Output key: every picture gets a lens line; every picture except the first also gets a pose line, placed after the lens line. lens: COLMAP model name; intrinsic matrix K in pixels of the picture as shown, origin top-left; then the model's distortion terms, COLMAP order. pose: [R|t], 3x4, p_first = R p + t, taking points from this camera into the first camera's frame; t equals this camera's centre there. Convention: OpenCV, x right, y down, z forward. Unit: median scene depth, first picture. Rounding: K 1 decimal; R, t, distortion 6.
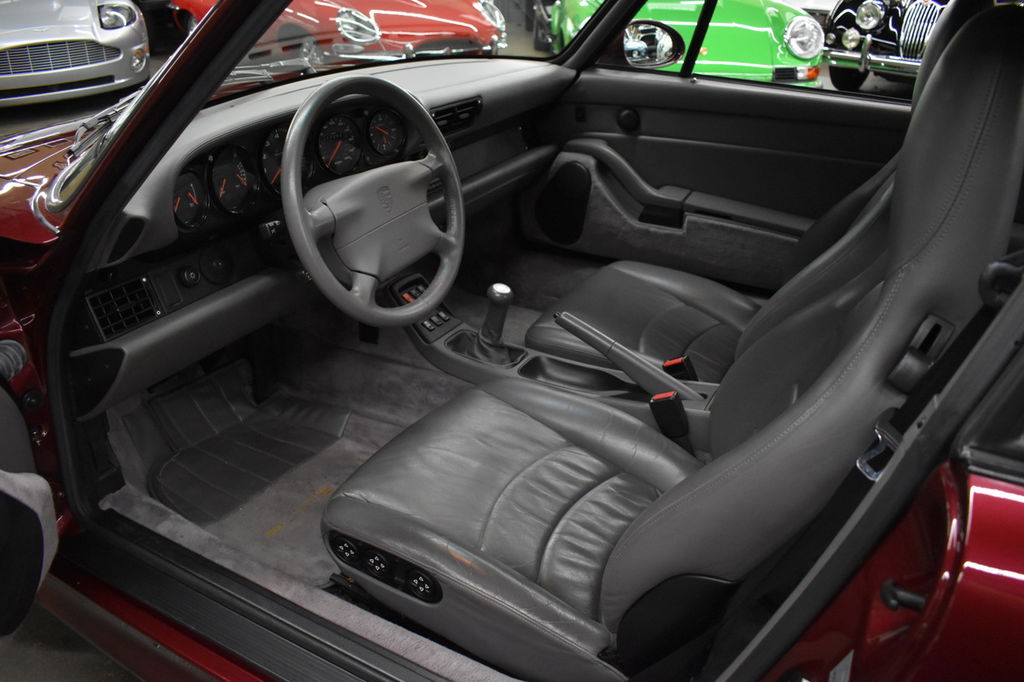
lens RADIAL K [[820.0, 0, 512.0], [0, 820.0, 341.0], [0, 0, 1]] dist [-0.084944, -0.002166]
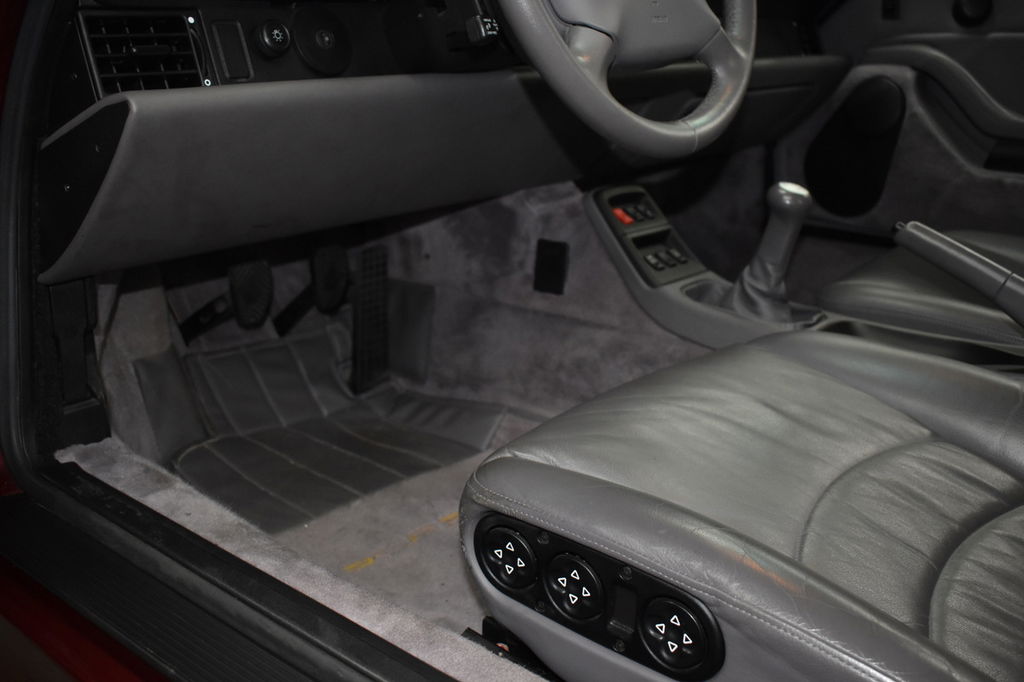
lens RADIAL K [[1012.6, 0, 512.0], [0, 1012.6, 341.0], [0, 0, 1]] dist [-0.077868, 0.010106]
pose [[0.985182, 0.067920, -0.157493, -0.088606], [-0.092959, 0.983131, -0.157516, 0.169593], [0.144138, 0.169822, 0.974877, 0.302871]]
